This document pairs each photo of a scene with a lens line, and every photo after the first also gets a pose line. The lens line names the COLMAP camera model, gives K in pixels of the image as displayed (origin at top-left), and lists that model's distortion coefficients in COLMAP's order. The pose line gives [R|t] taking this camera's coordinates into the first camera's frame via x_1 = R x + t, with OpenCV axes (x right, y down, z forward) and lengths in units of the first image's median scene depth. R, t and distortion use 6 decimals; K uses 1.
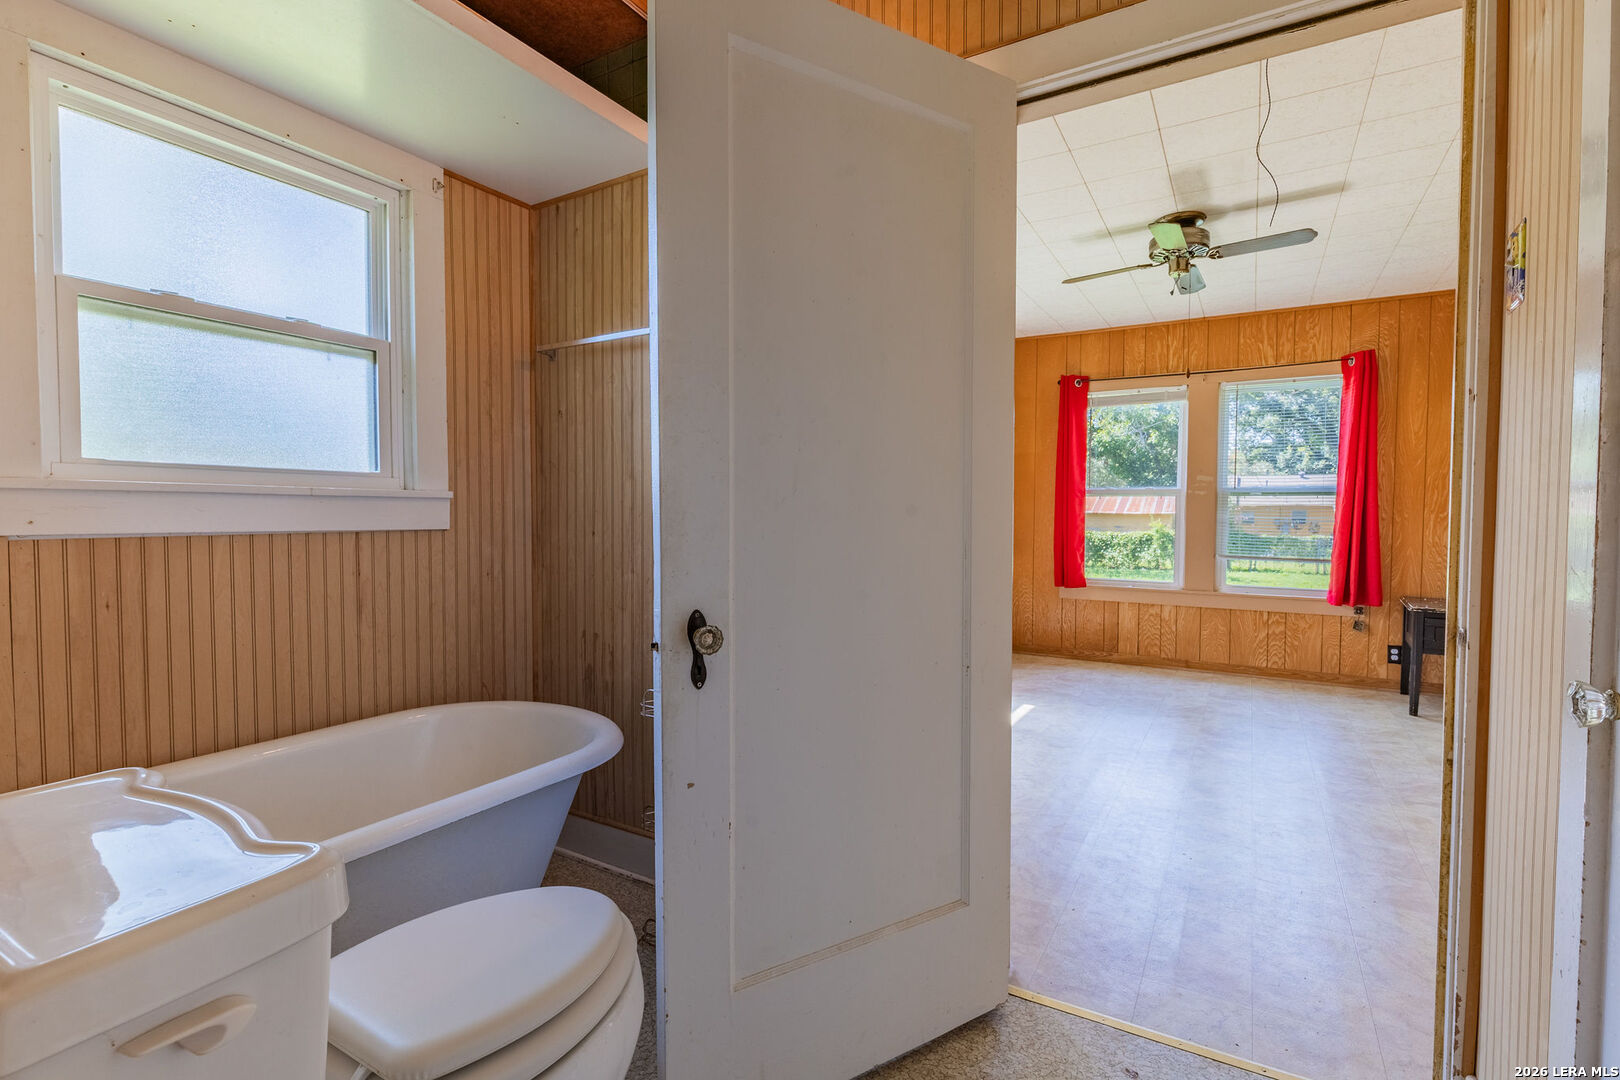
lens RADIAL K [[728.2, 0, 825.8], [0, 728.2, 536.7], [0, 0, 1]] dist [0.005256, -0.000199]
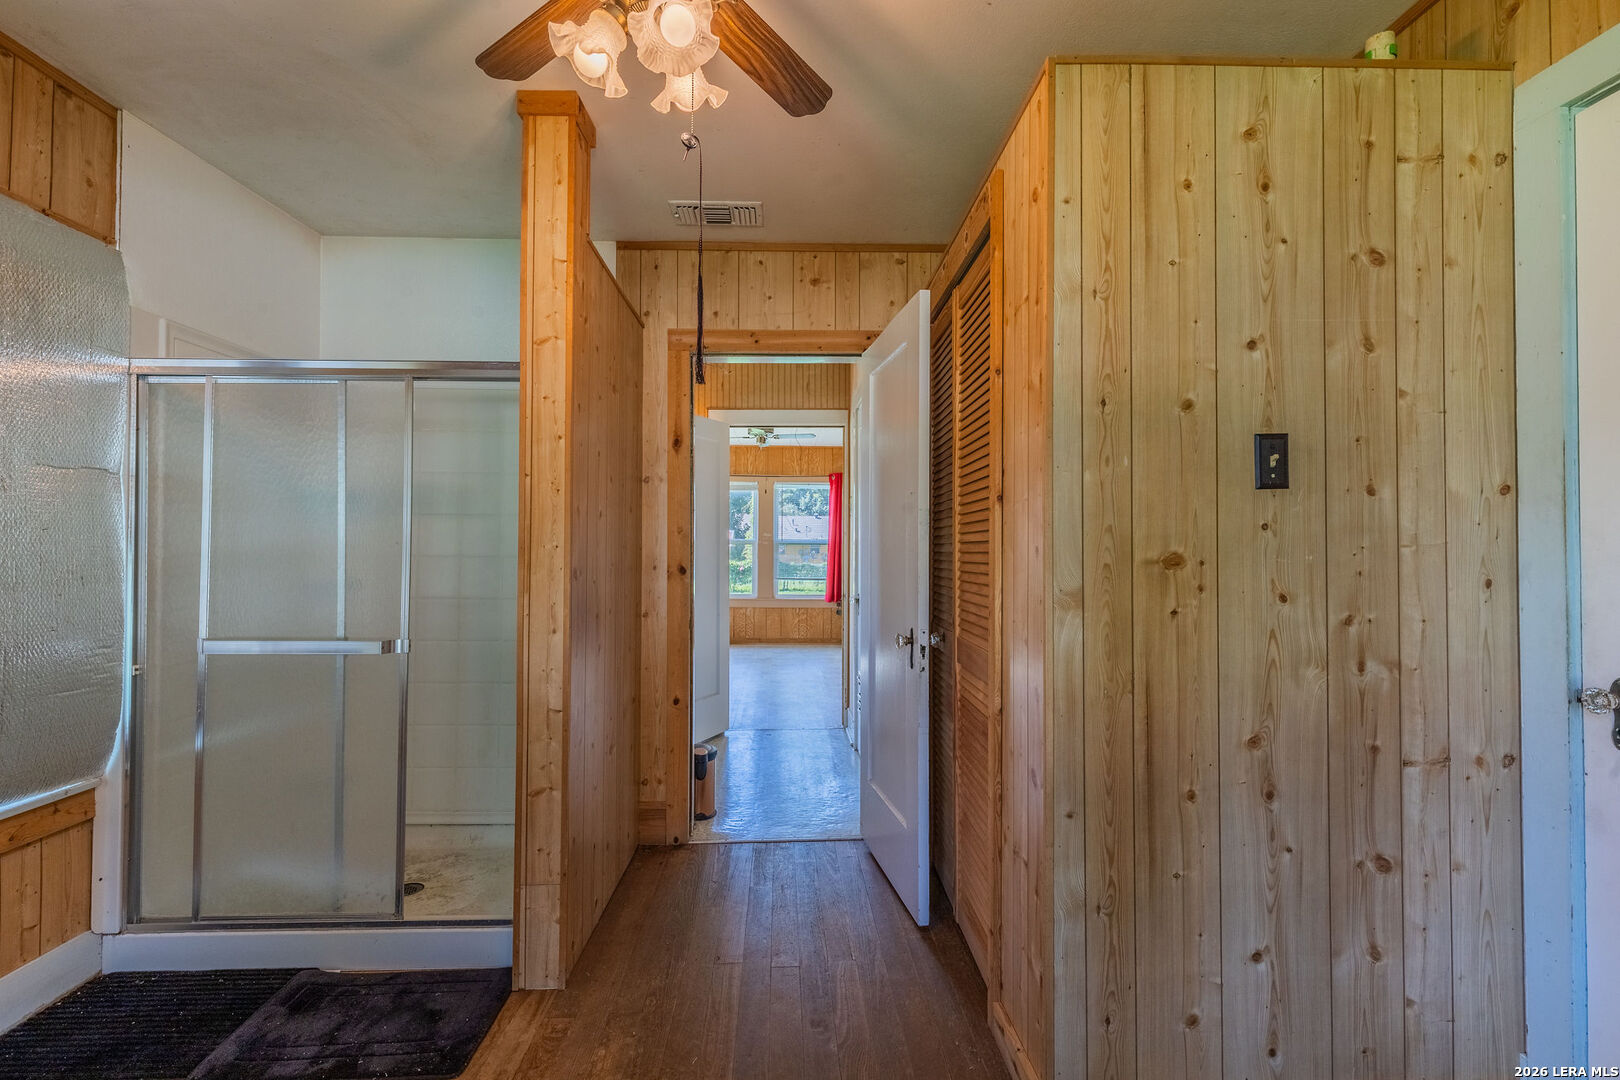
lens RADIAL K [[728.2, 0, 814.9], [0, 728.2, 537.4], [0, 0, 1]] dist [0.005256, -0.000199]
pose [[0.840951, 0.006956, 0.541067, -1.001644], [0.014564, 0.999264, -0.035484, -0.025296], [-0.540916, 0.037720, 0.840230, -1.613861]]
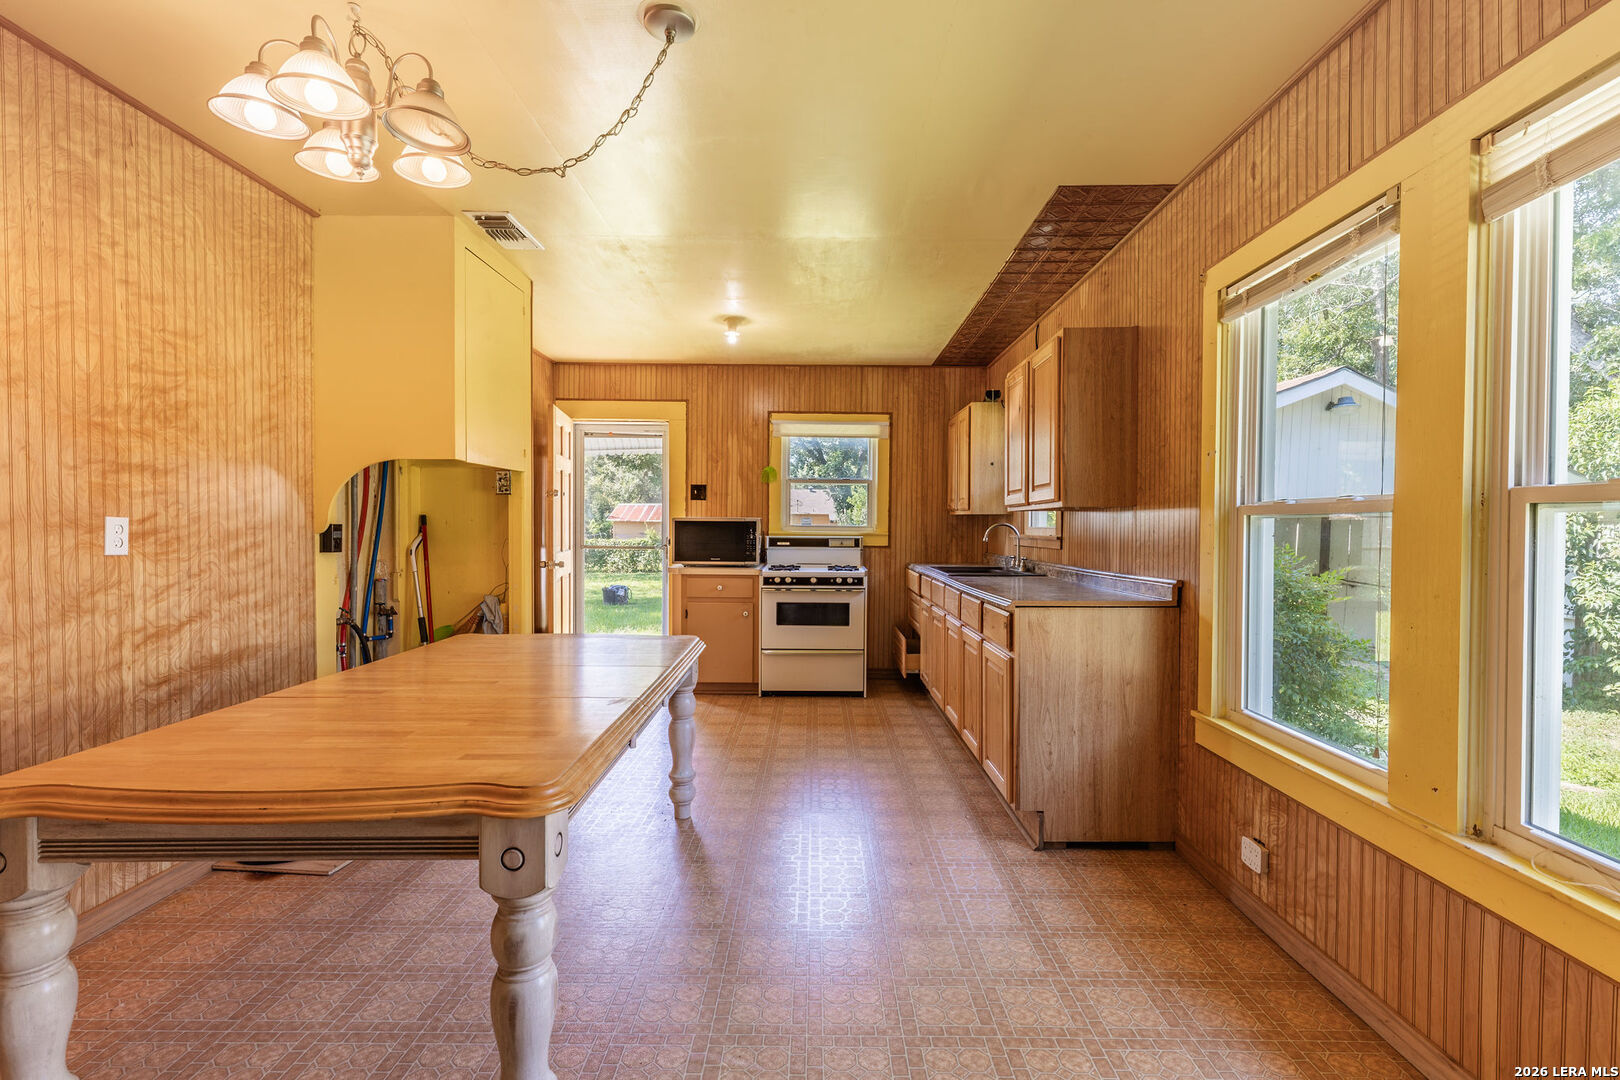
lens RADIAL K [[728.2, 0, 816.2], [0, 728.2, 541.2], [0, 0, 1]] dist [0.005256, -0.000199]
pose [[0.868275, -0.018313, 0.495744, 1.815341], [0.018639, 0.999817, 0.004288, -0.037304], [-0.495732, 0.005517, 0.868458, -1.070016]]
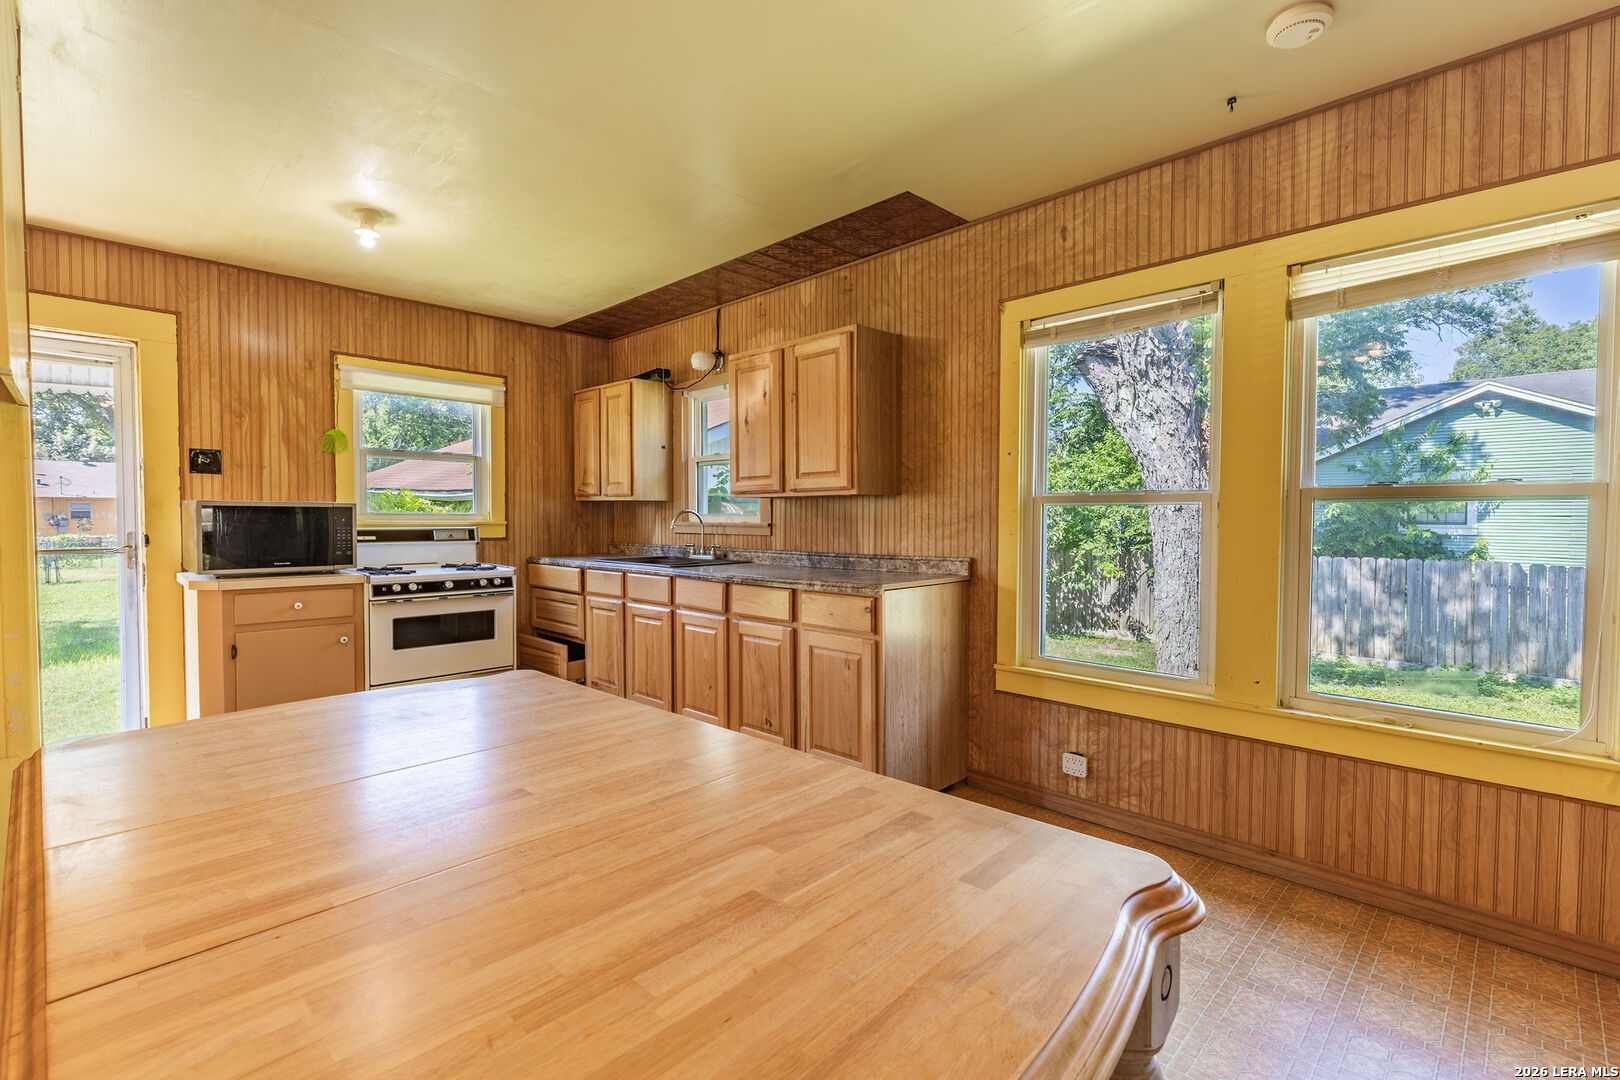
lens RADIAL K [[728.2, 0, 820.8], [0, 728.2, 541.2], [0, 0, 1]] dist [0.005256, -0.000199]
pose [[0.248605, -0.044804, 0.967568, 1.379723], [0.026687, 0.998867, 0.039397, -0.058146], [-0.968237, 0.016027, 0.249519, -0.205854]]
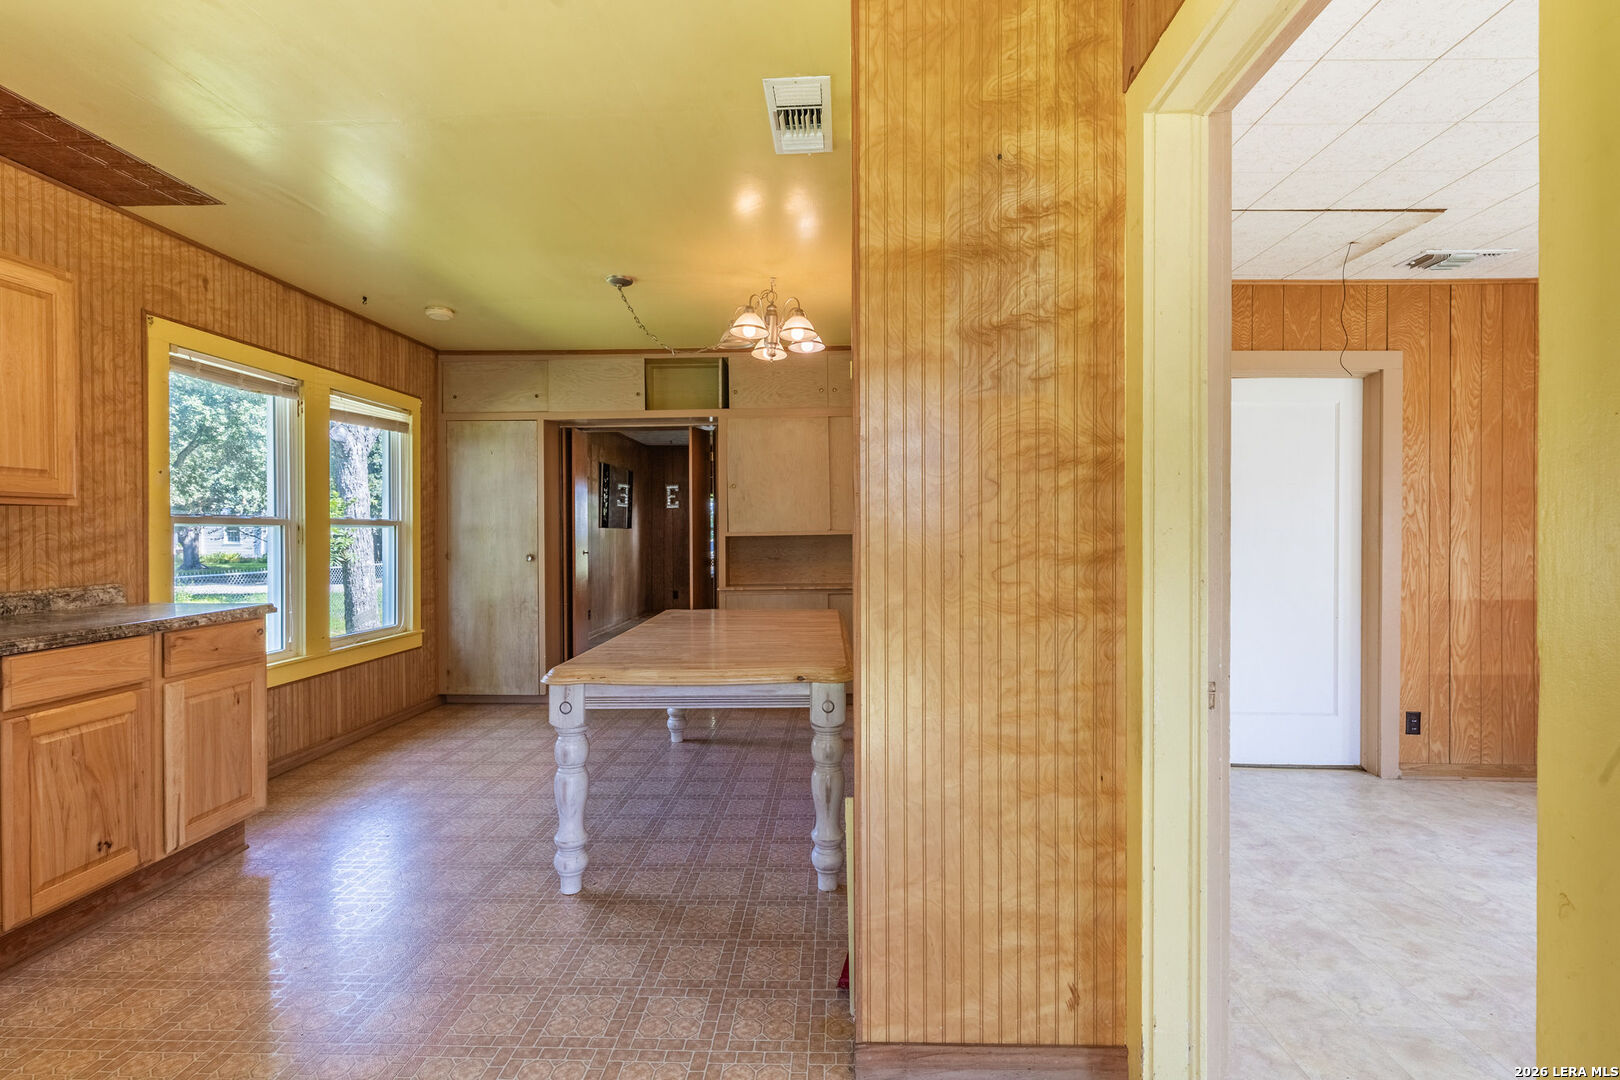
lens RADIAL K [[728.2, 0, 823.2], [0, 728.2, 539.2], [0, 0, 1]] dist [0.005256, -0.000199]
pose [[-0.883013, -0.004288, -0.469329, 2.622413], [-0.018091, 0.999526, 0.024905, -0.100120], [0.469000, 0.030482, -0.882672, 2.040933]]
